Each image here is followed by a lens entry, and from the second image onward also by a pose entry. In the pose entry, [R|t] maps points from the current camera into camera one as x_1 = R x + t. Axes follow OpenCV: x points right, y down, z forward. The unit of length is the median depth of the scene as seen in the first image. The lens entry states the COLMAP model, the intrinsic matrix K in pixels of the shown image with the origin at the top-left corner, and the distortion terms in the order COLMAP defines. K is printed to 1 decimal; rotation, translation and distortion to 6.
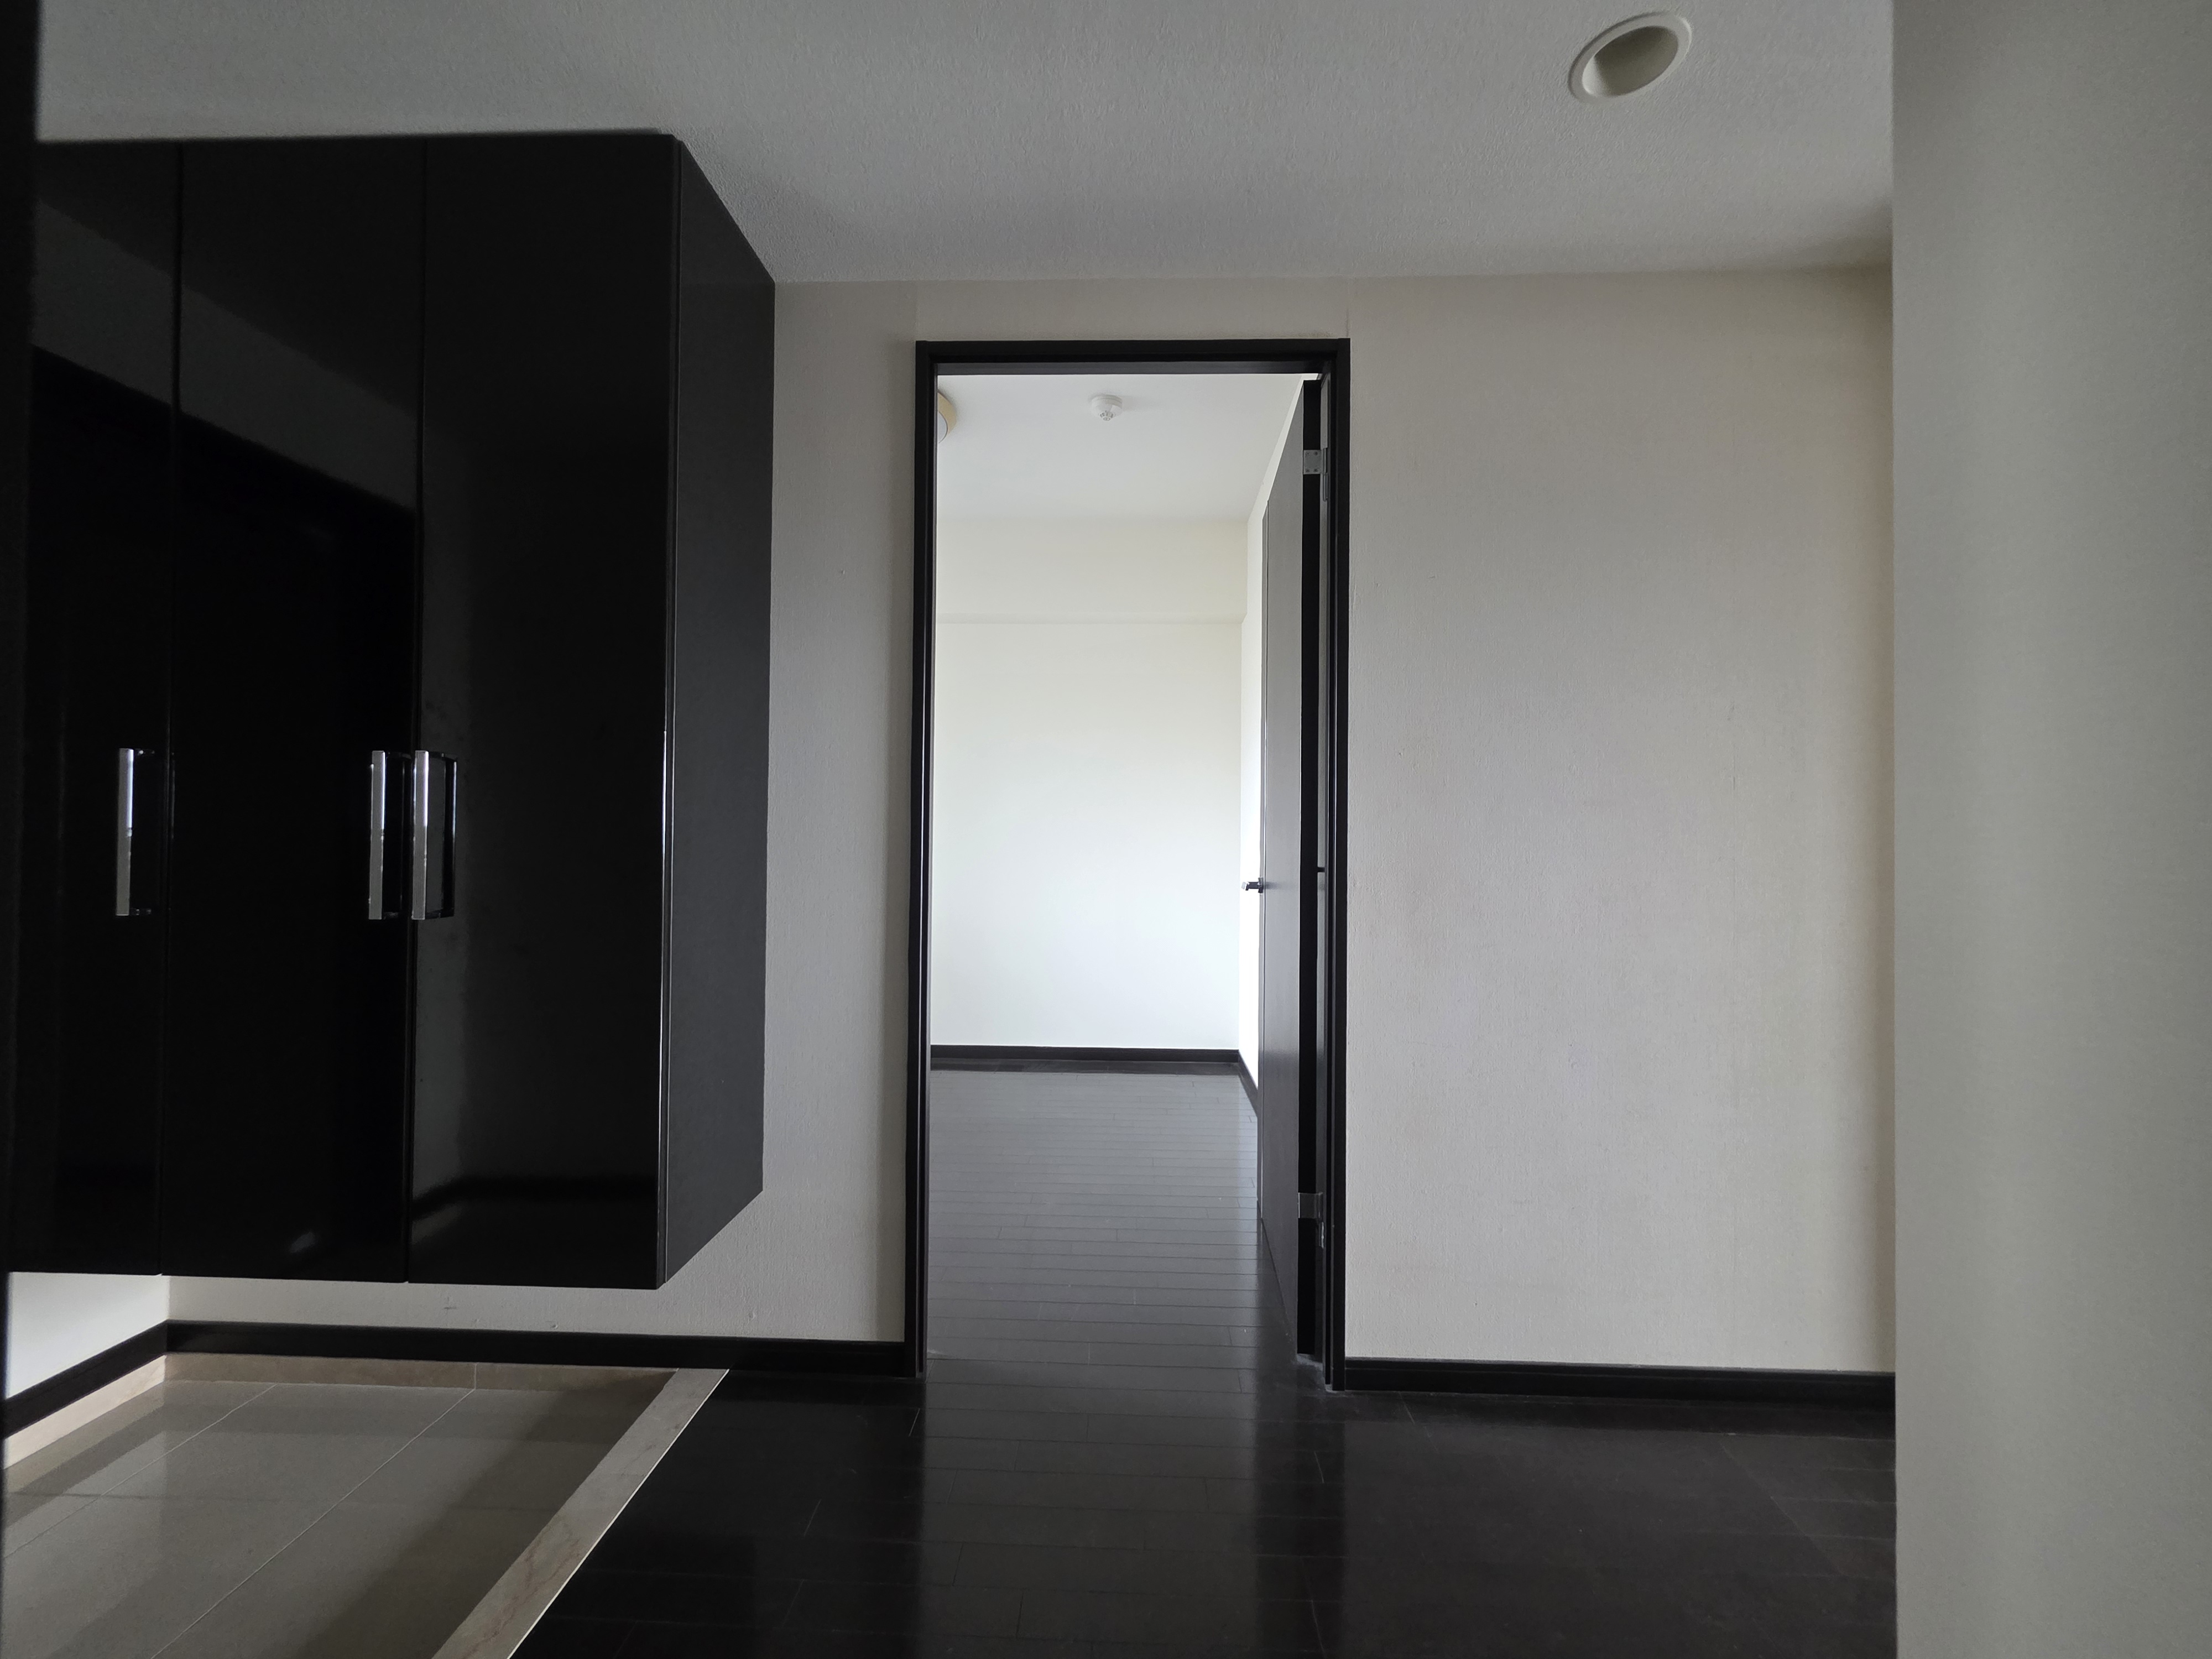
lens RADIAL K [[884.6, 0, 1112.4], [0, 884.6, 823.4], [0, 0, 1]] dist [-0.000440, 0.001298]
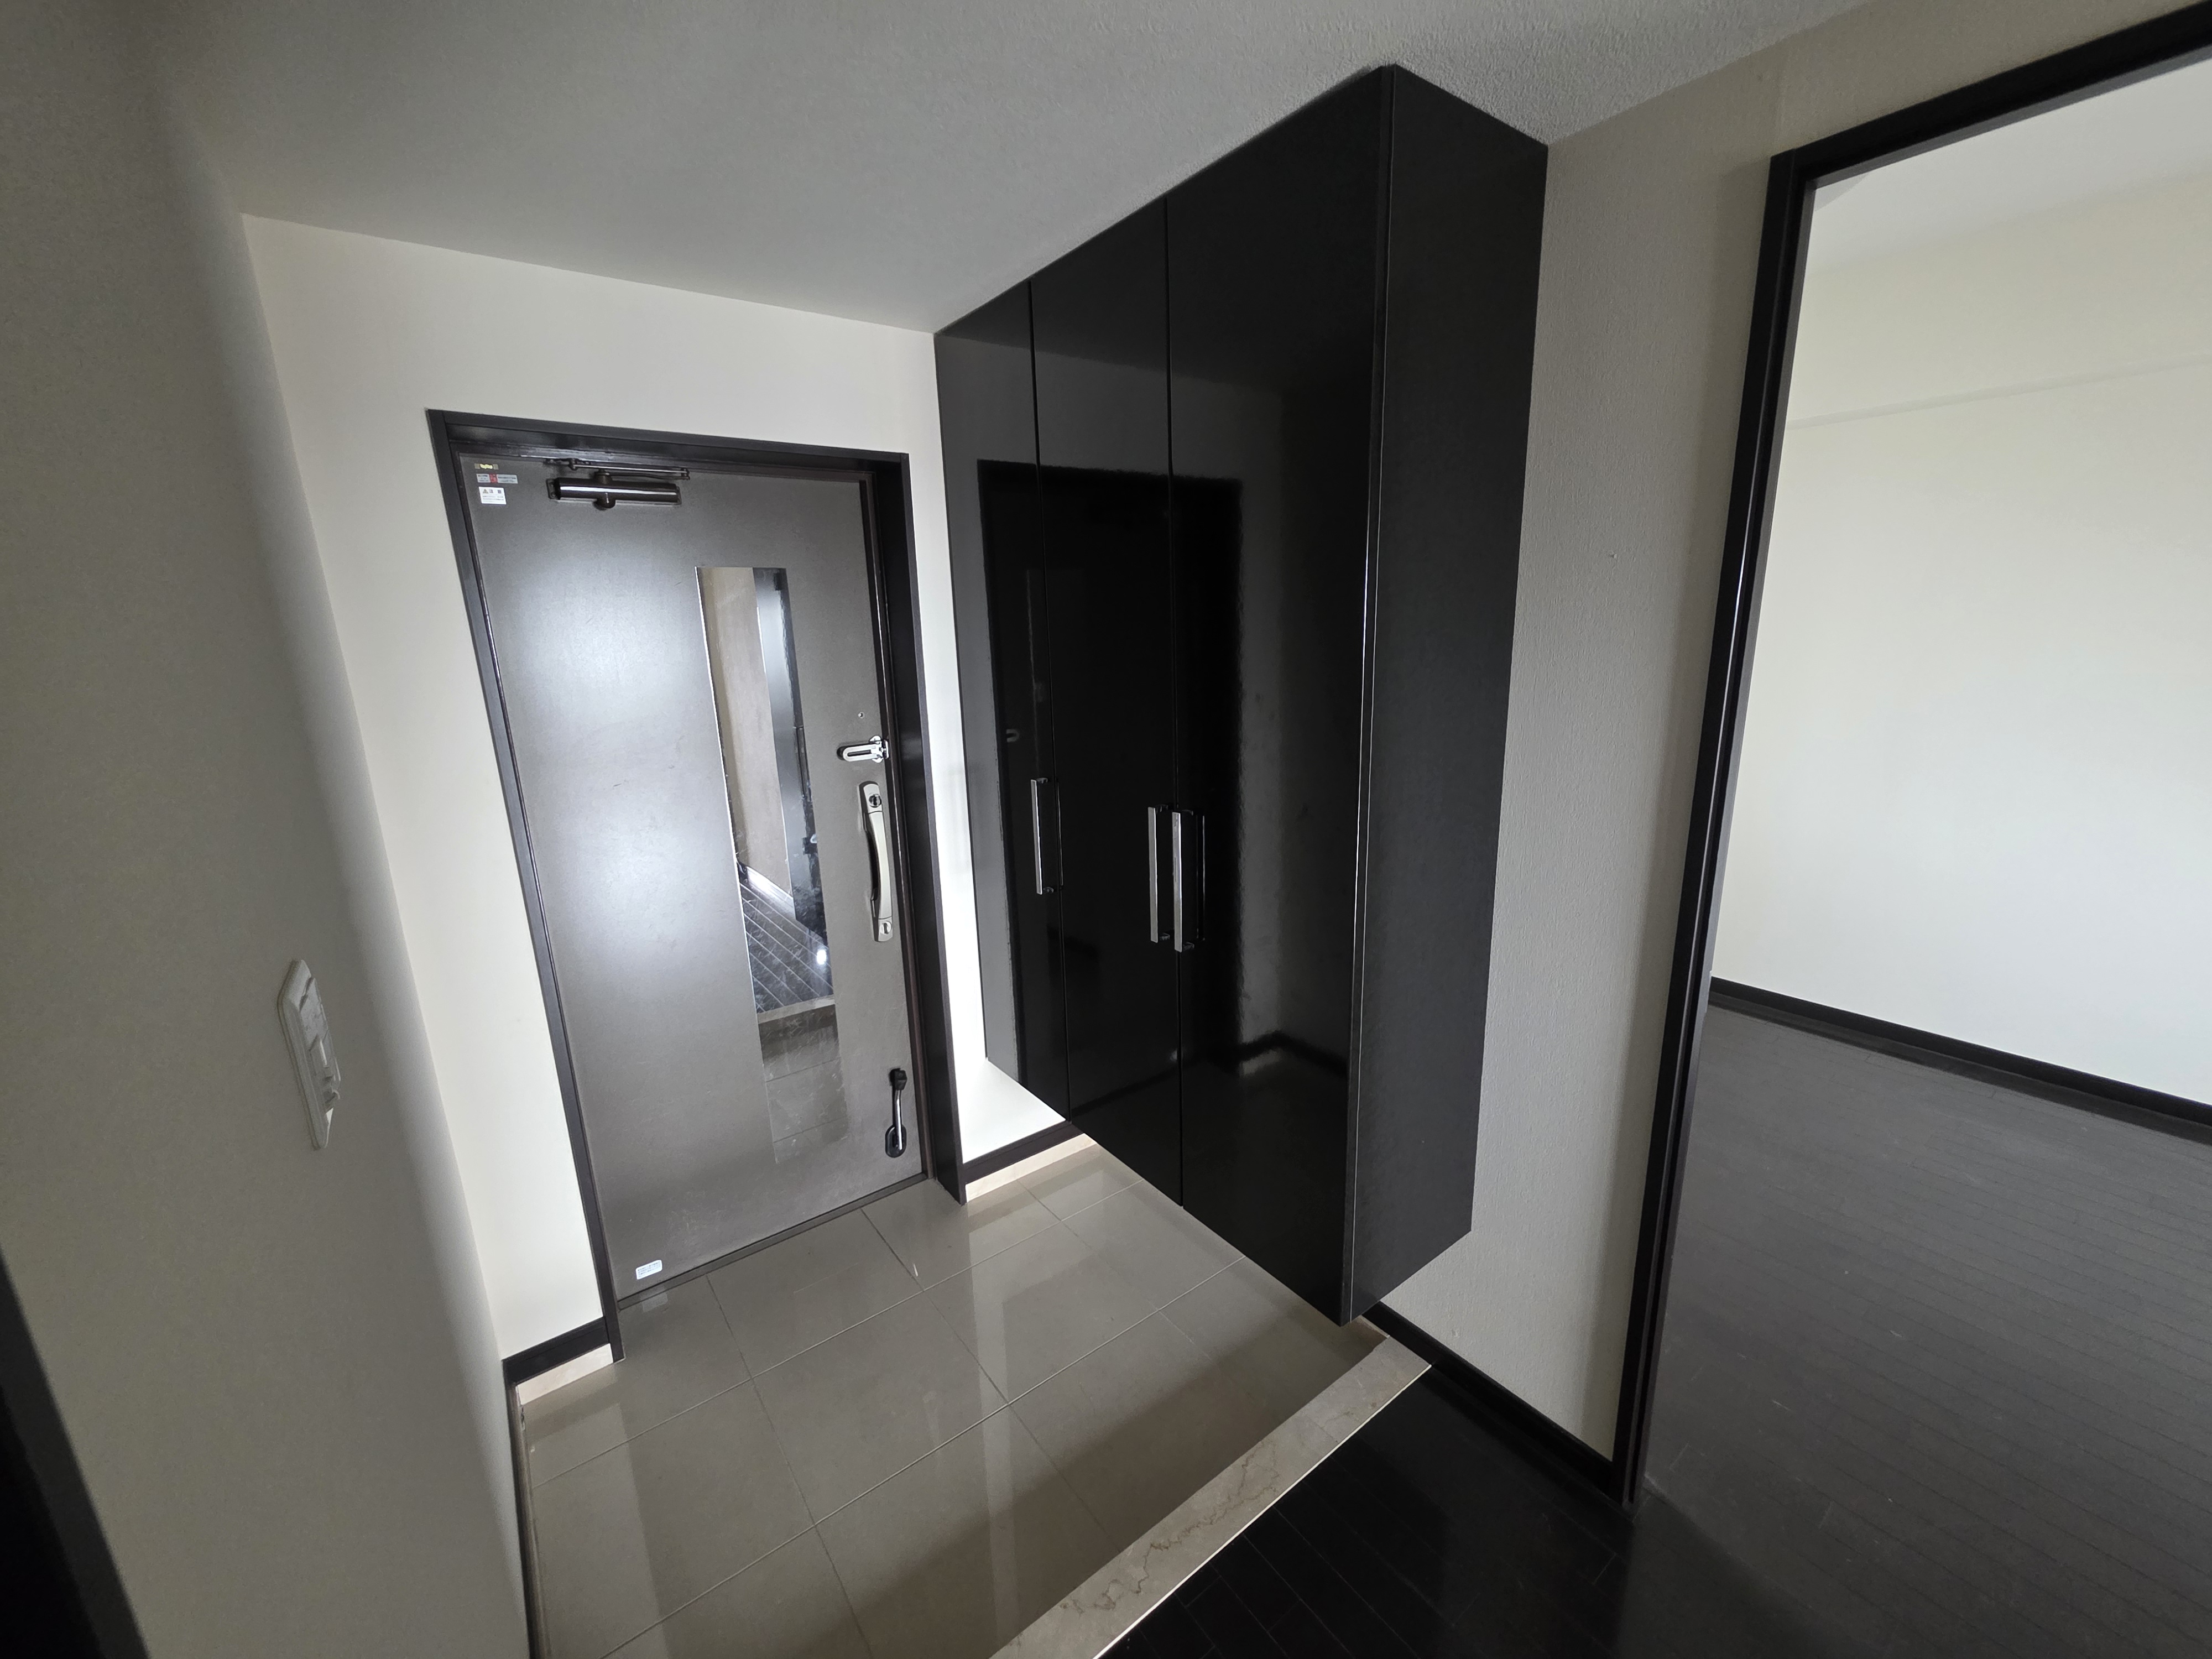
lens RADIAL K [[884.6, 0, 1100.7], [0, 884.6, 844.7], [0, 0, 1]] dist [-0.000440, 0.001298]
pose [[0.626743, 0.146265, -0.765375, 0.030087], [0.038849, 0.975139, 0.218164, -0.226891], [0.778257, -0.166467, 0.605479, 0.174320]]
